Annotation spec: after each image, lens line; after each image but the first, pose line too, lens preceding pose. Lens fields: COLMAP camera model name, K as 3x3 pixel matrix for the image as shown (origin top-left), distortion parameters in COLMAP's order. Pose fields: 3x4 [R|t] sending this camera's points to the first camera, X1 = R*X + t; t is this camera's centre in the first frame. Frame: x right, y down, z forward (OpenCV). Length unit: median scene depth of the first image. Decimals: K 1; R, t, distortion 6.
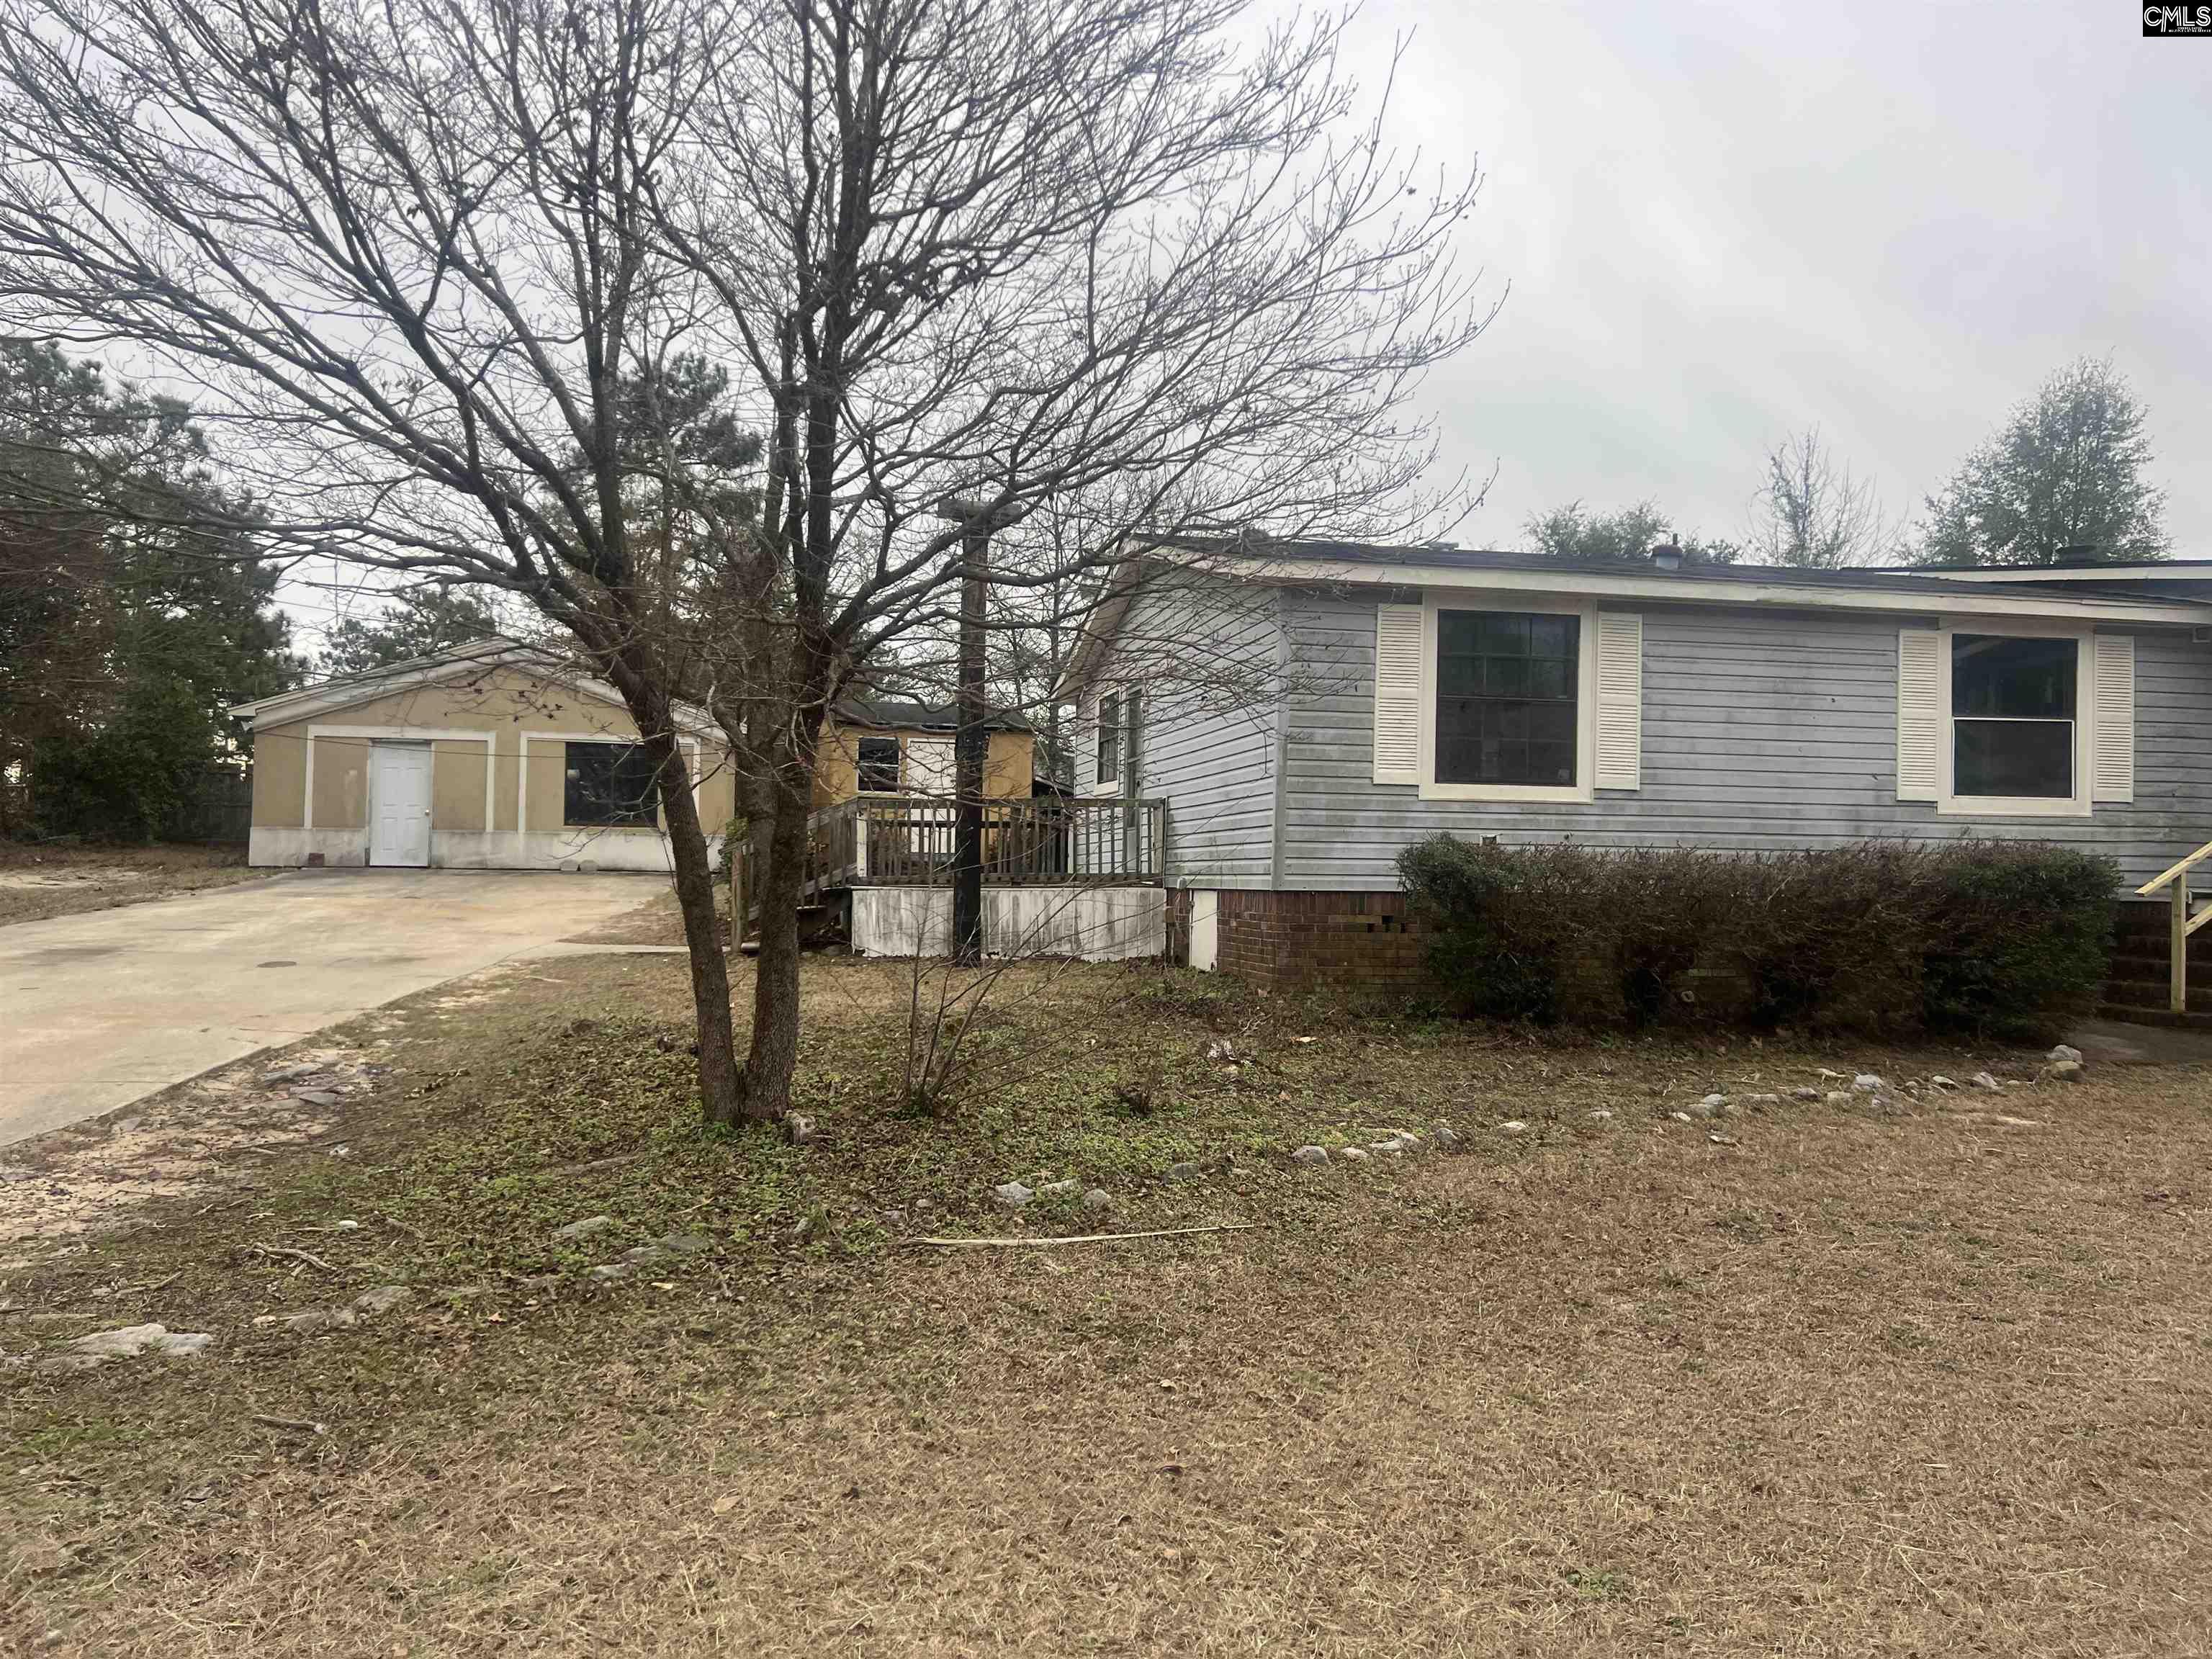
lens RADIAL K [[1657.4, 0, 1106.0], [0, 1657.4, 829.5], [0, 0, 1]] dist [0.013919, 0.003987]
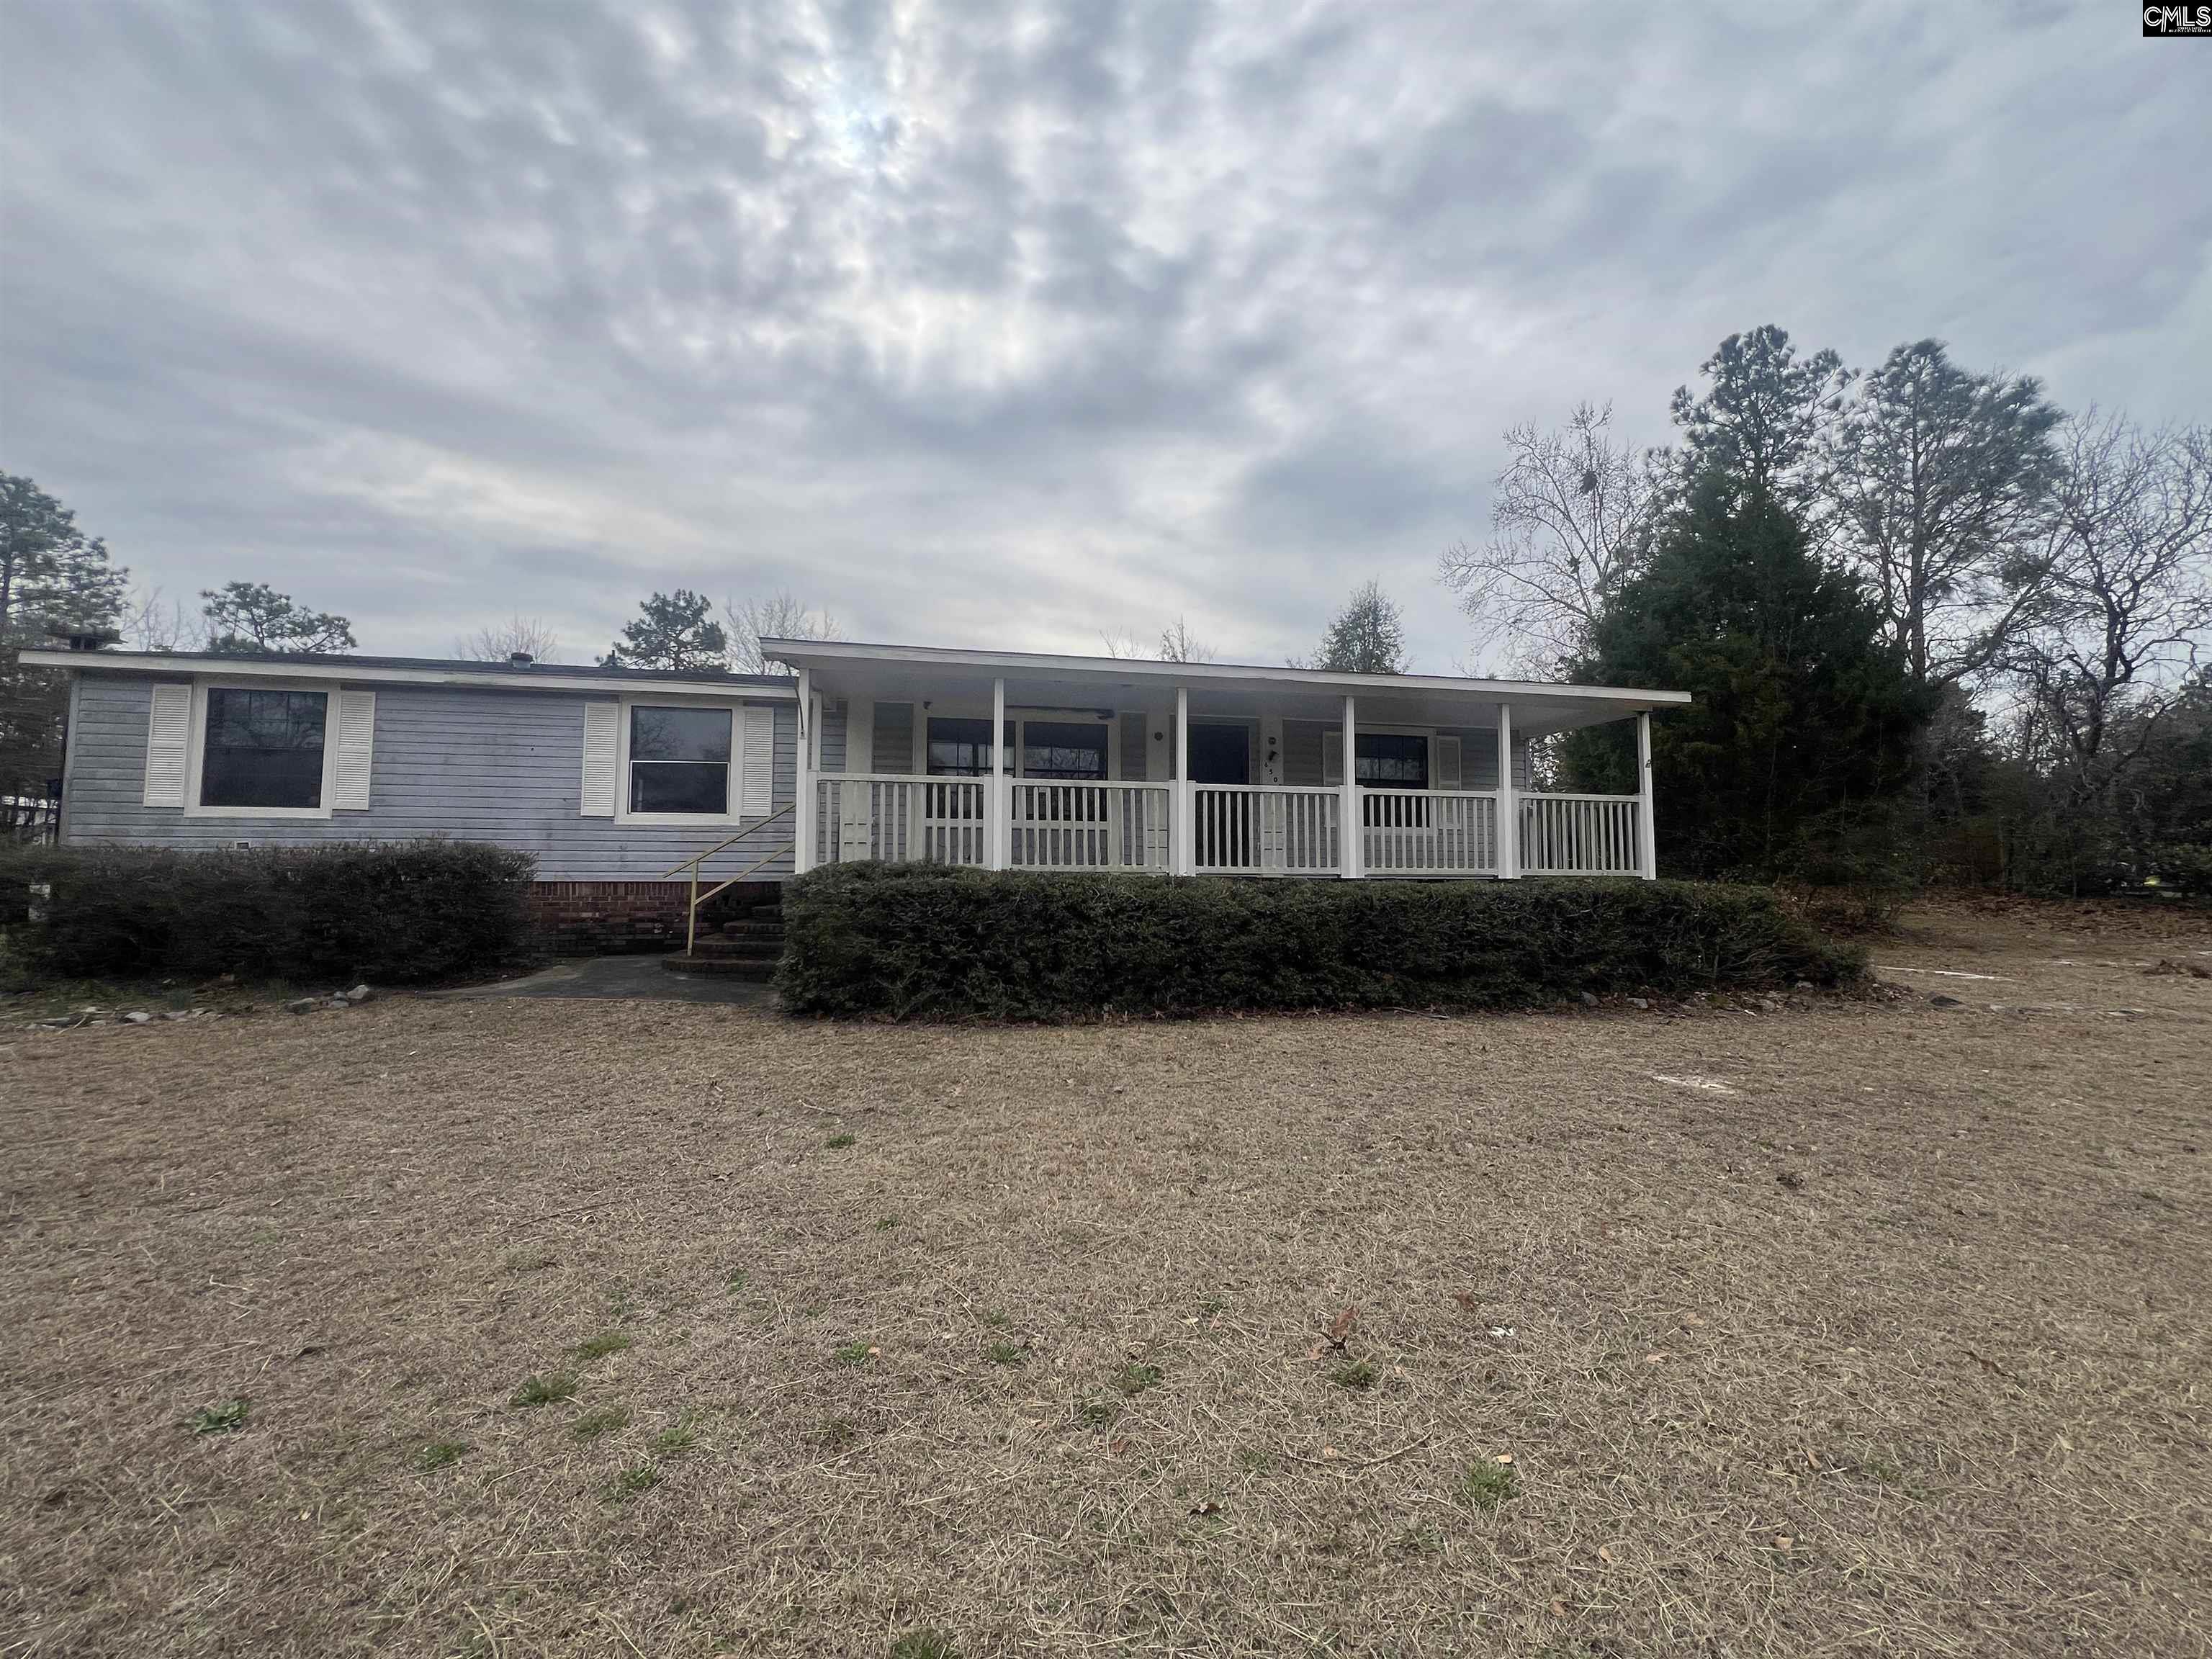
lens RADIAL K [[880.8, 0, 1072.2], [0, 880.8, 827.6], [0, 0, 1]] dist [0.001784, 0.000135]
pose [[0.999960, -0.008555, 0.002413, 0.922591], [0.008614, 0.999628, -0.025893, 0.017173], [-0.002190, 0.025913, 0.999662, 0.209328]]
